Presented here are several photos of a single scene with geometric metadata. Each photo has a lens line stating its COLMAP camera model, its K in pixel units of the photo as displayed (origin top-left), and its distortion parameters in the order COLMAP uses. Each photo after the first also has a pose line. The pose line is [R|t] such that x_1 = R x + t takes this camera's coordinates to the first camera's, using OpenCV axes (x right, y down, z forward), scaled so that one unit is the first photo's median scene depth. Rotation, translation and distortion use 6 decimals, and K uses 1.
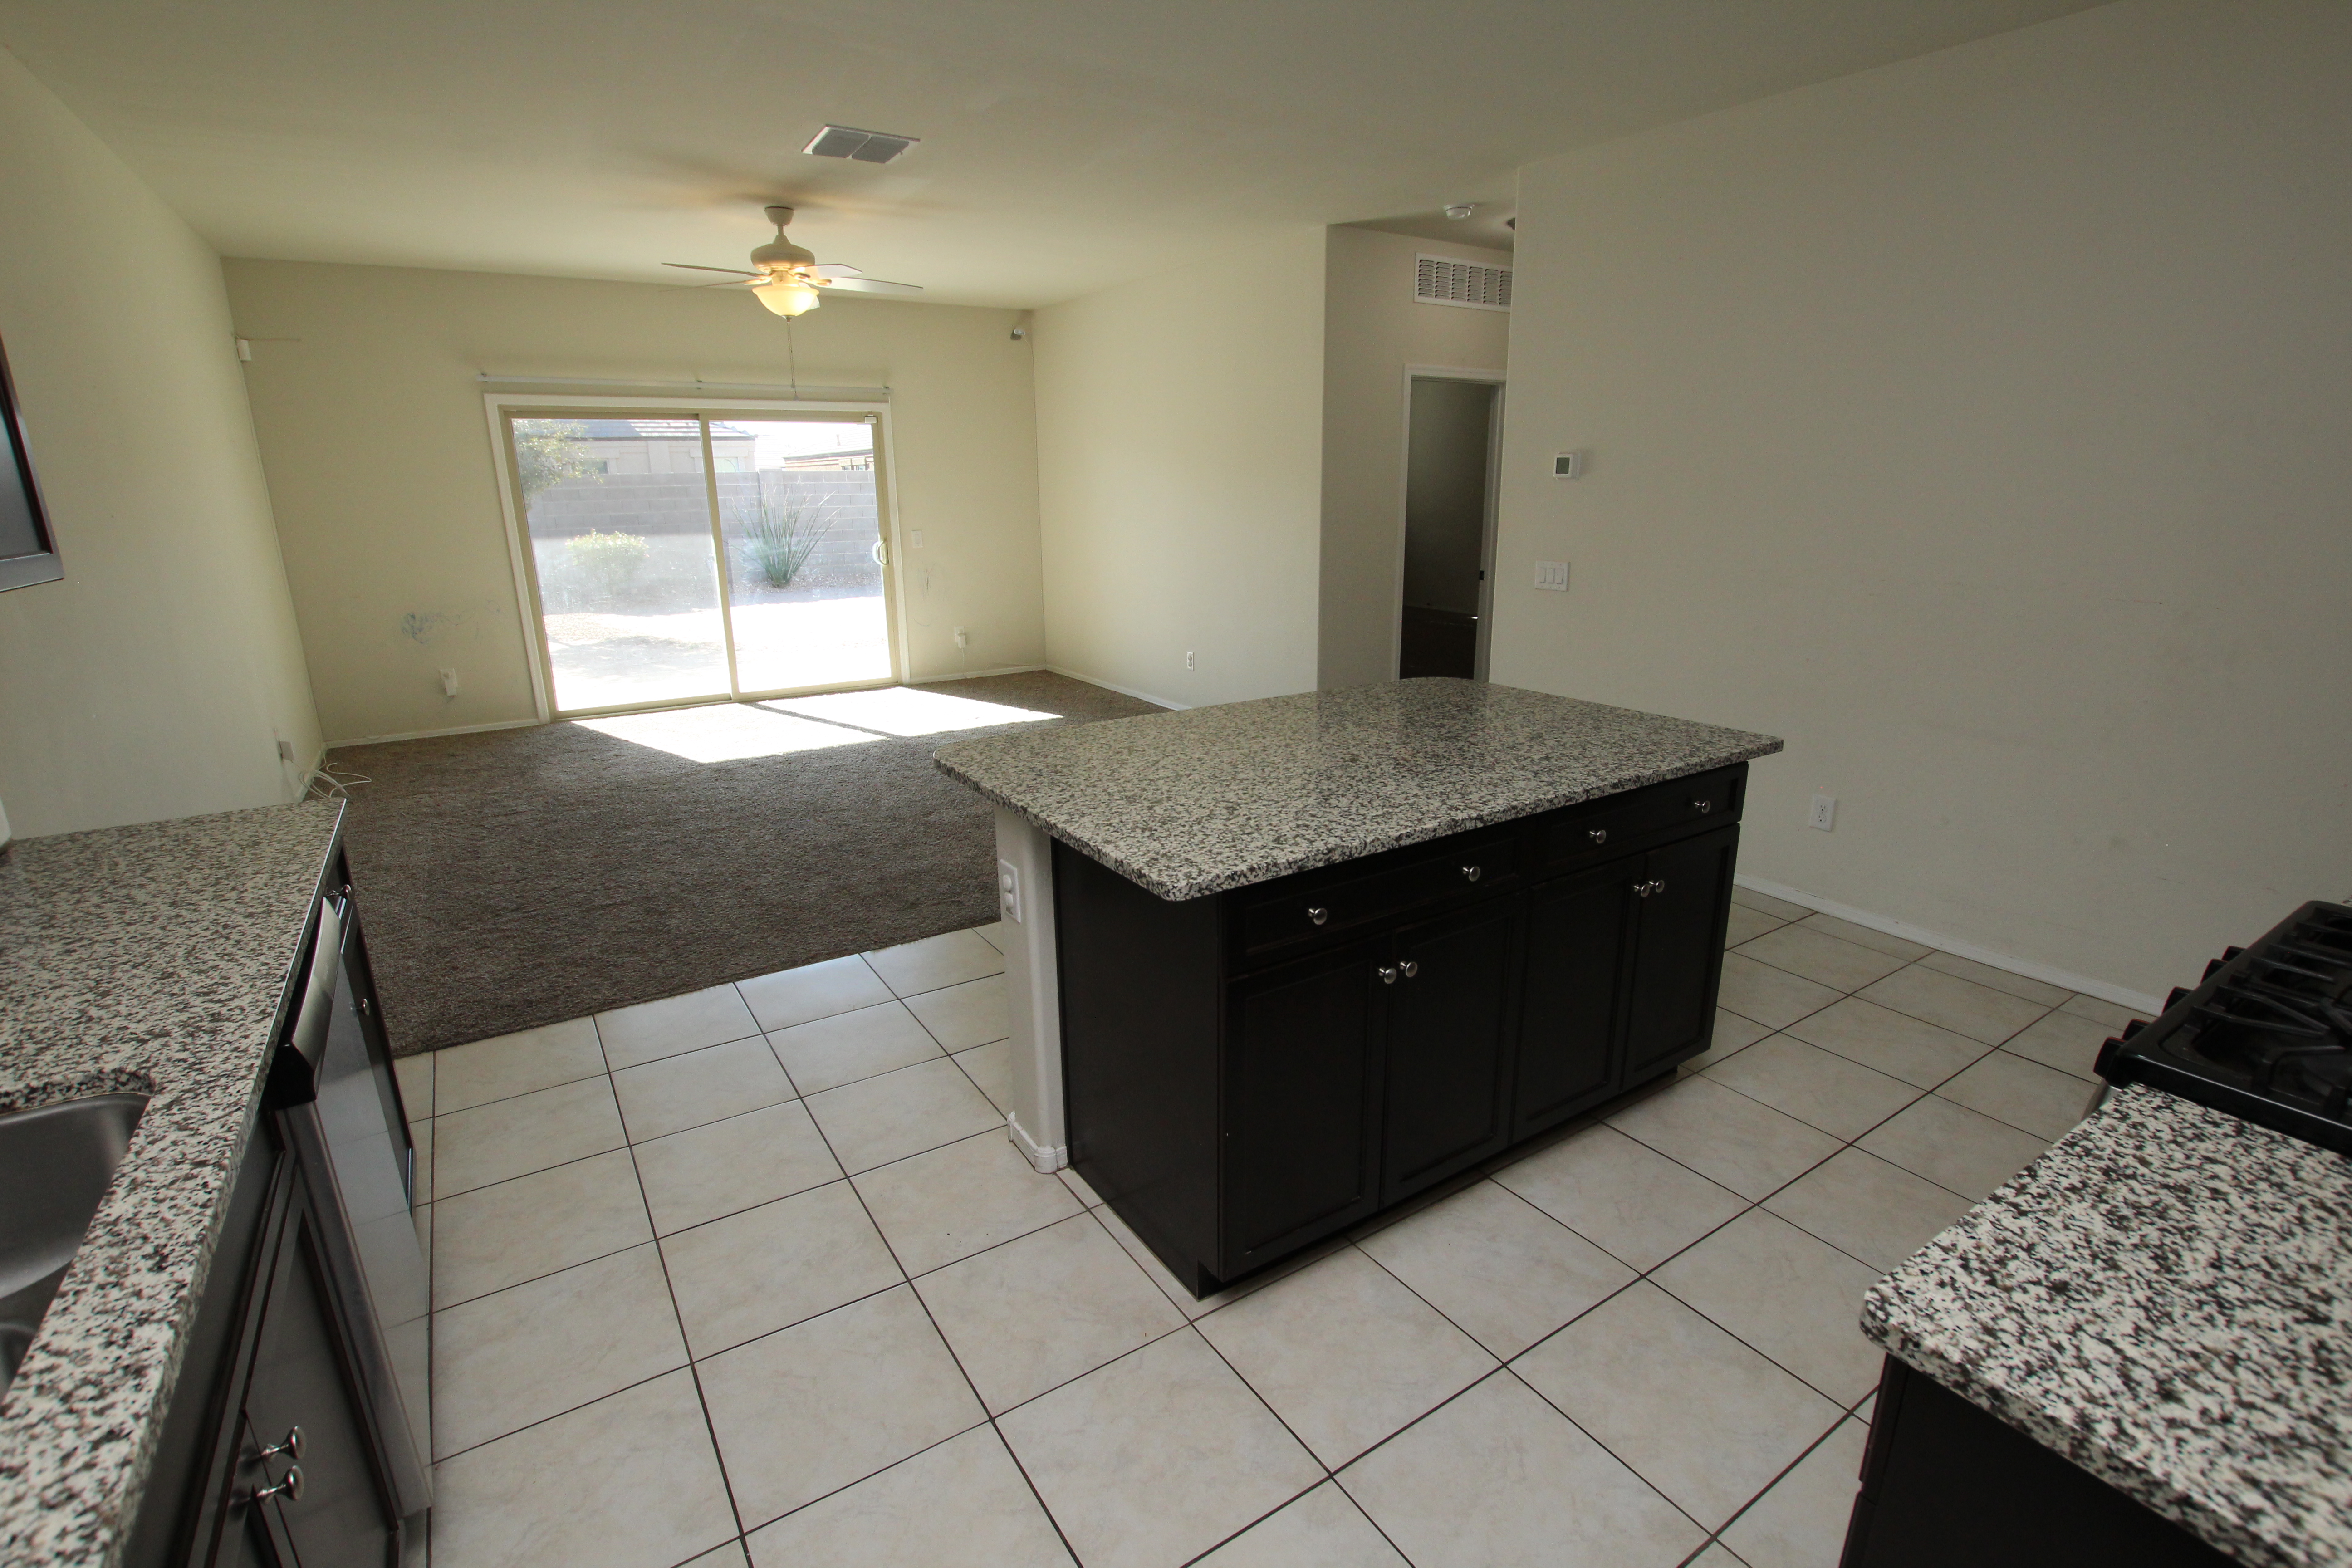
lens RADIAL K [[1096.1, 0, 1183.4], [0, 1096.1, 792.8], [0, 0, 1]] dist [-0.037008, 0.007489]
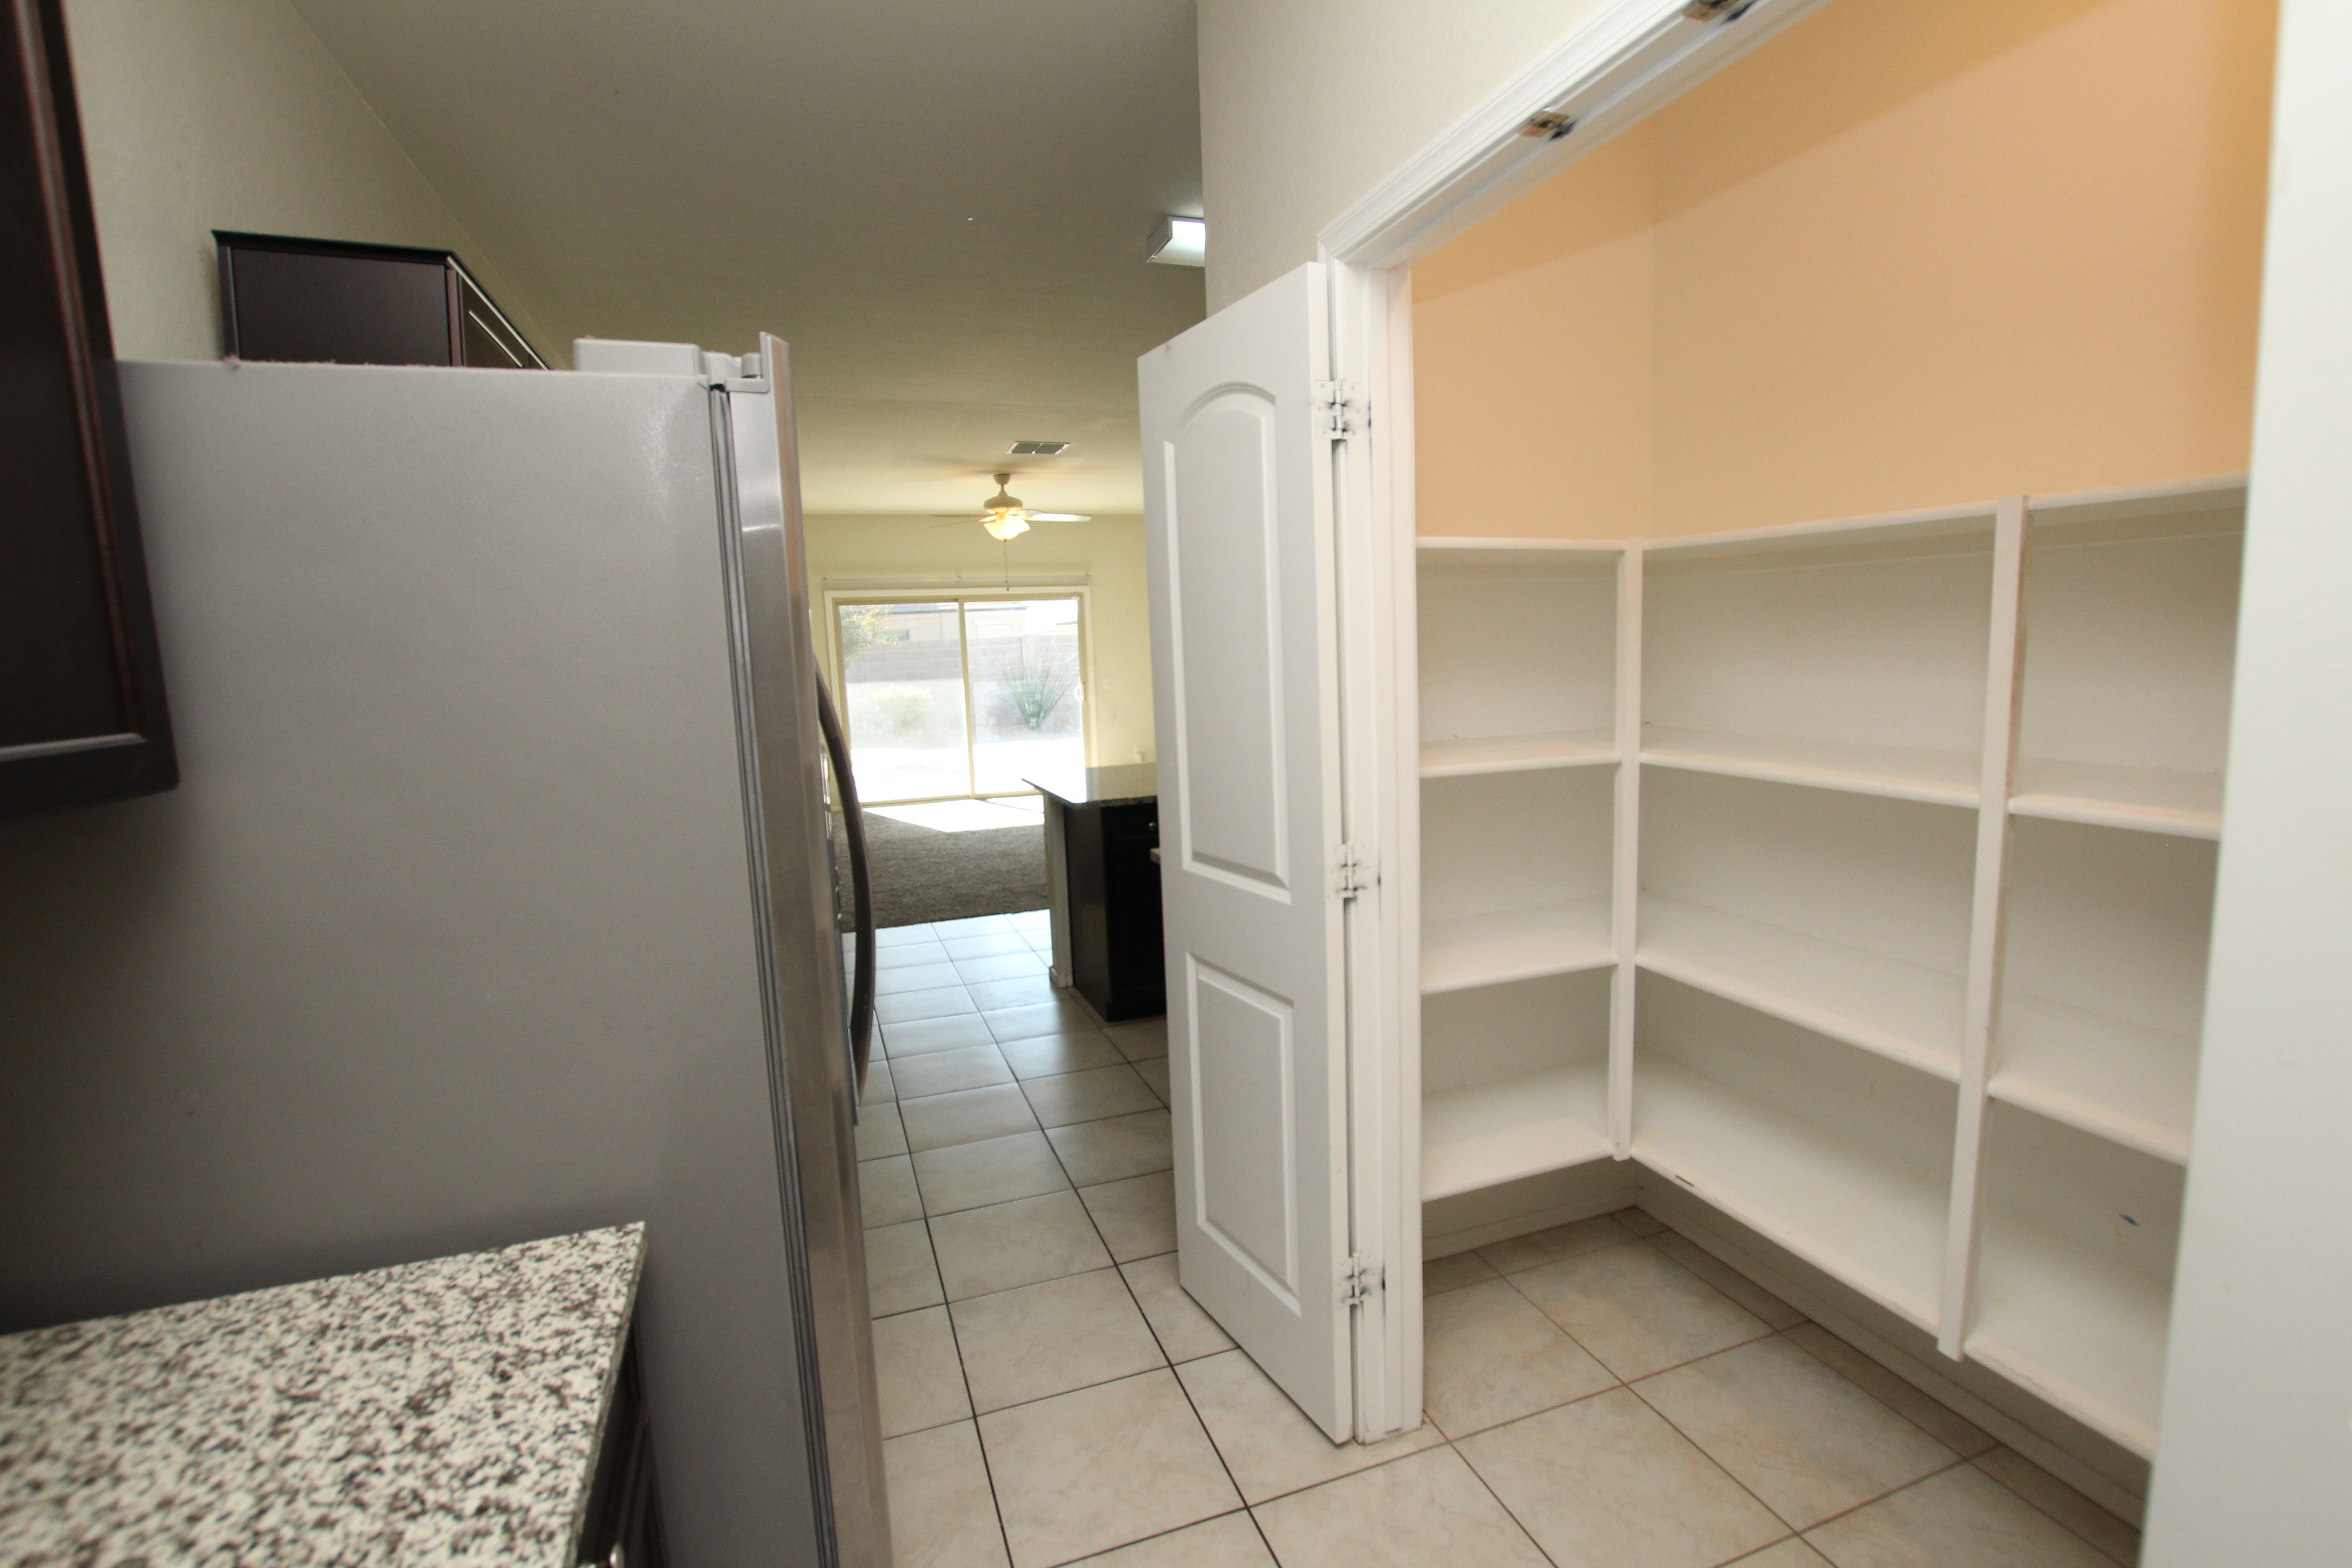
lens RADIAL K [[1096.1, 0, 1183.1], [0, 1096.1, 789.6], [0, 0, 1]] dist [-0.037008, 0.007489]
pose [[0.972375, 0.004261, -0.233386, 0.426703], [-0.036849, 0.990099, -0.135449, 0.204387], [0.230498, 0.140307, 0.962904, -0.685239]]
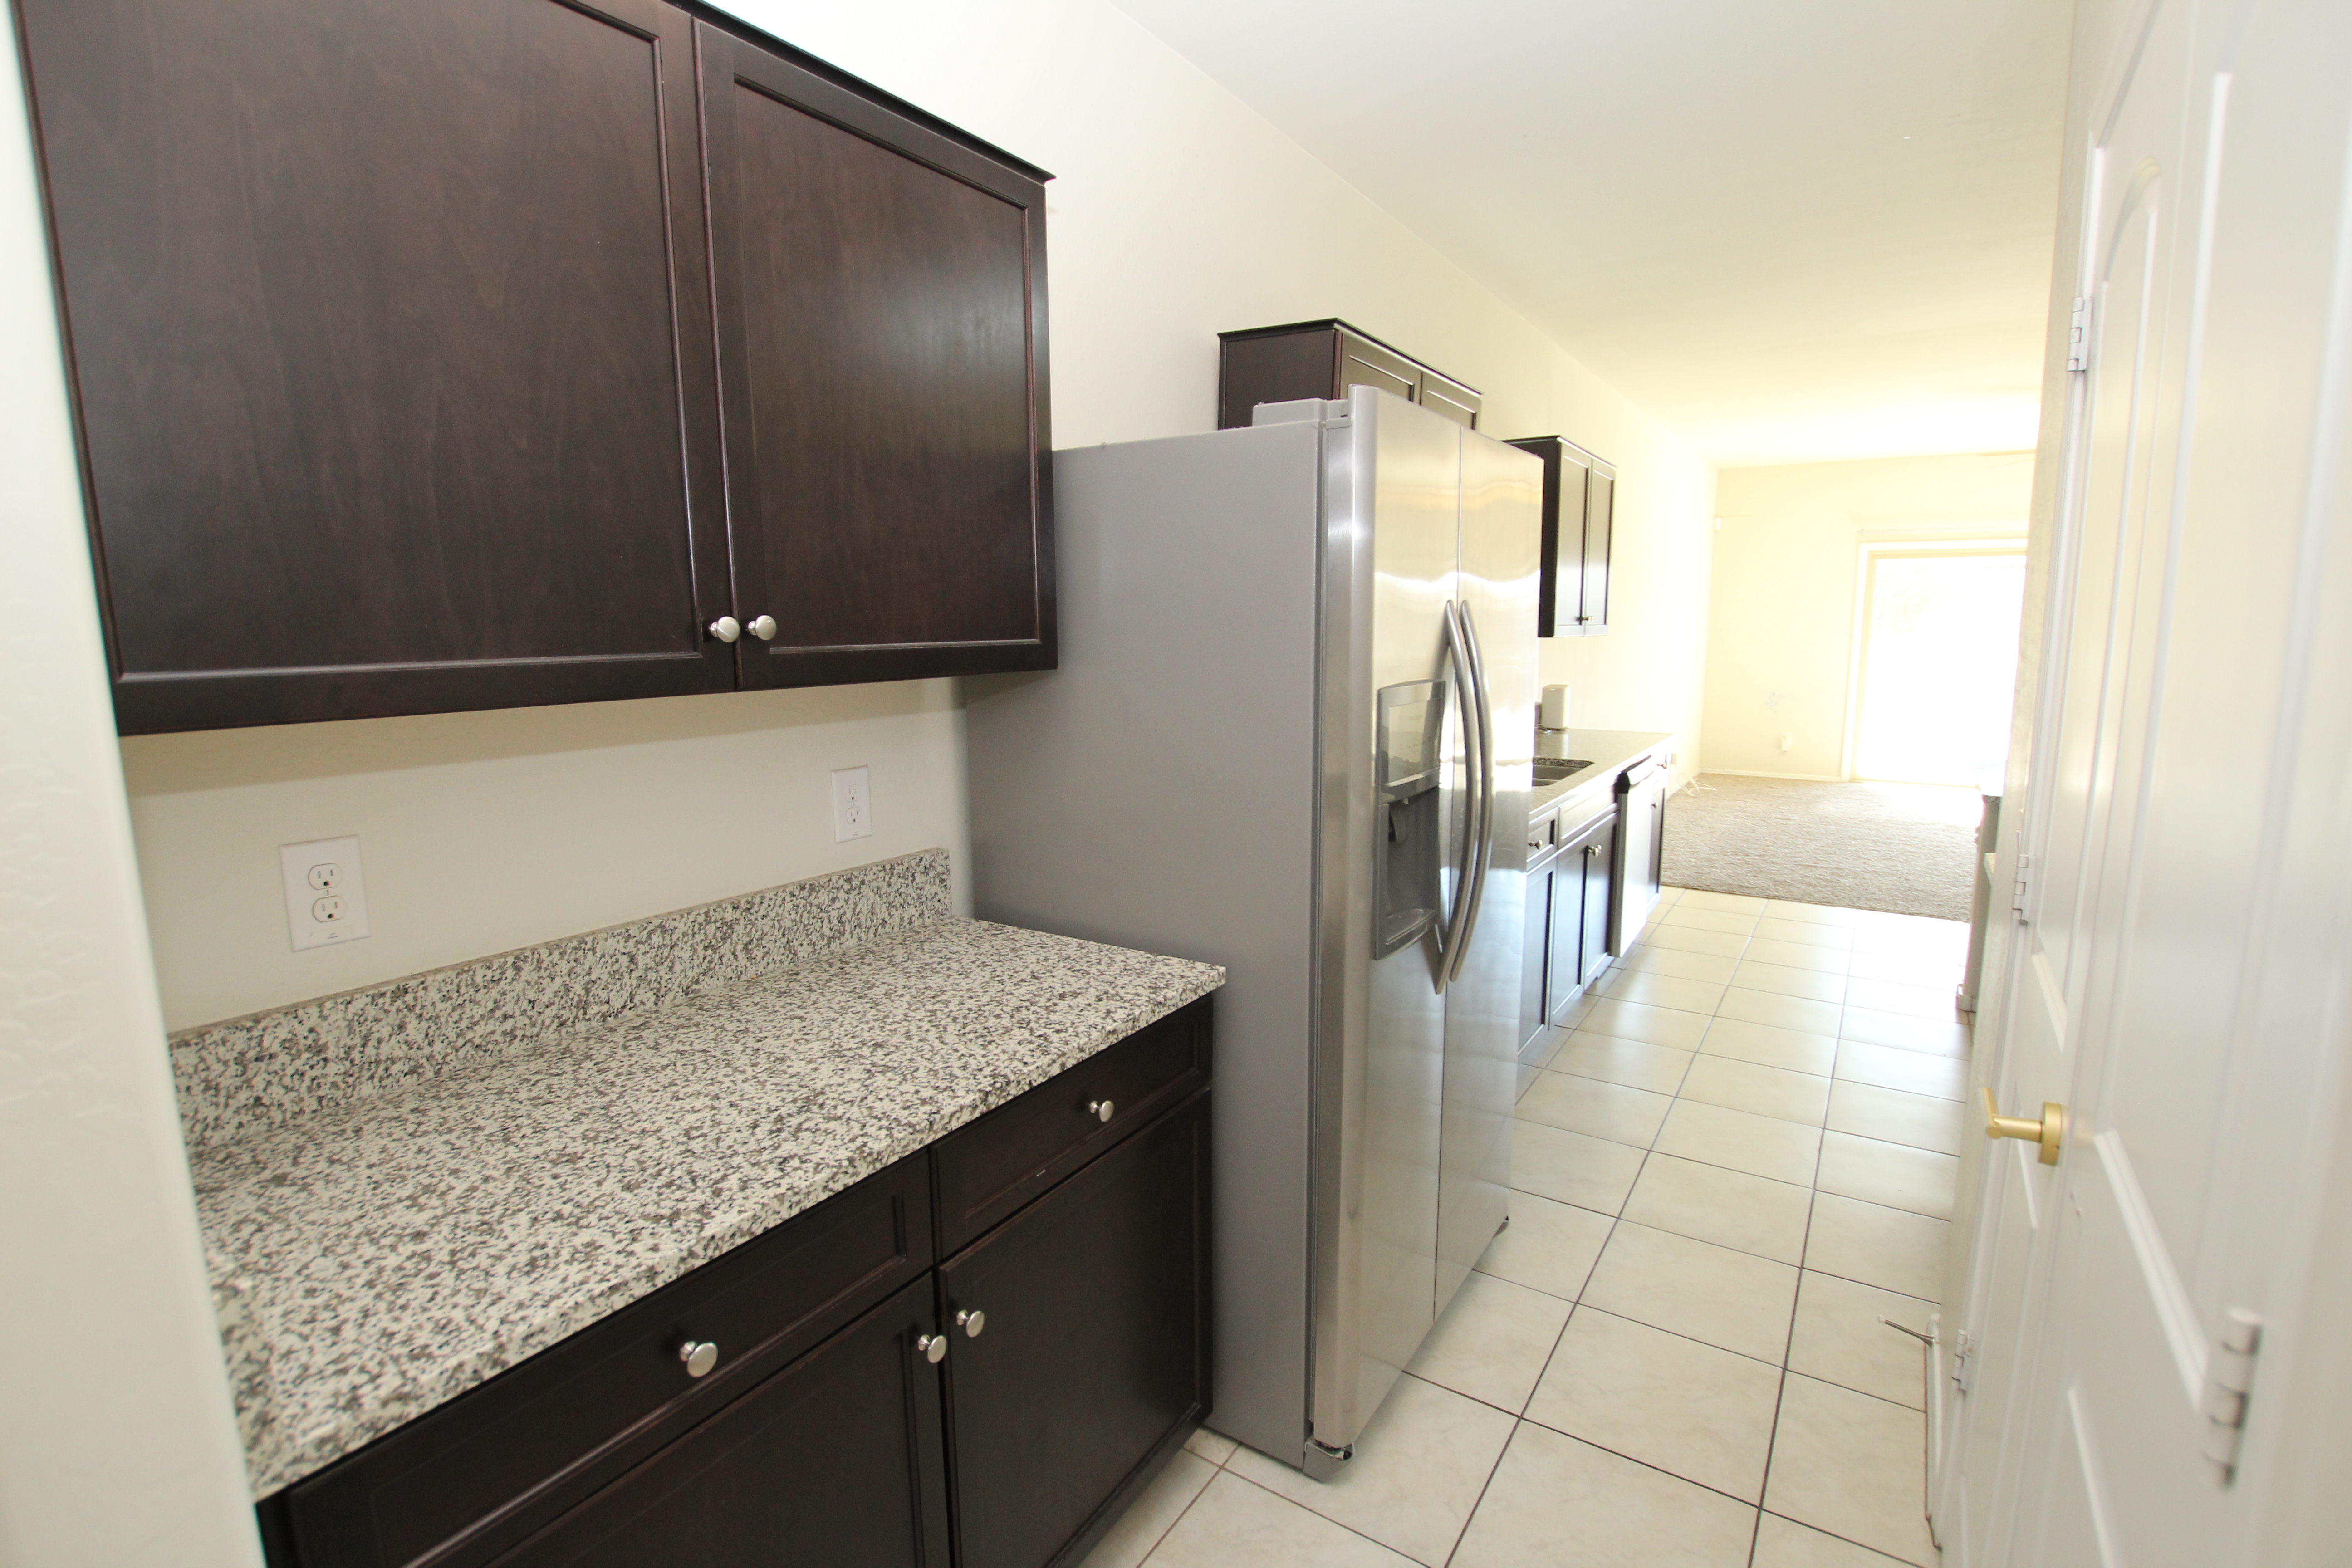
lens RADIAL K [[1096.1, 0, 1185.6], [0, 1096.1, 782.8], [0, 0, 1]] dist [-0.037008, 0.007489]
pose [[0.401416, 0.141726, -0.904864, 0.662784], [-0.248745, 0.967692, 0.041218, 0.192451], [0.881471, 0.208535, 0.423701, -0.643000]]
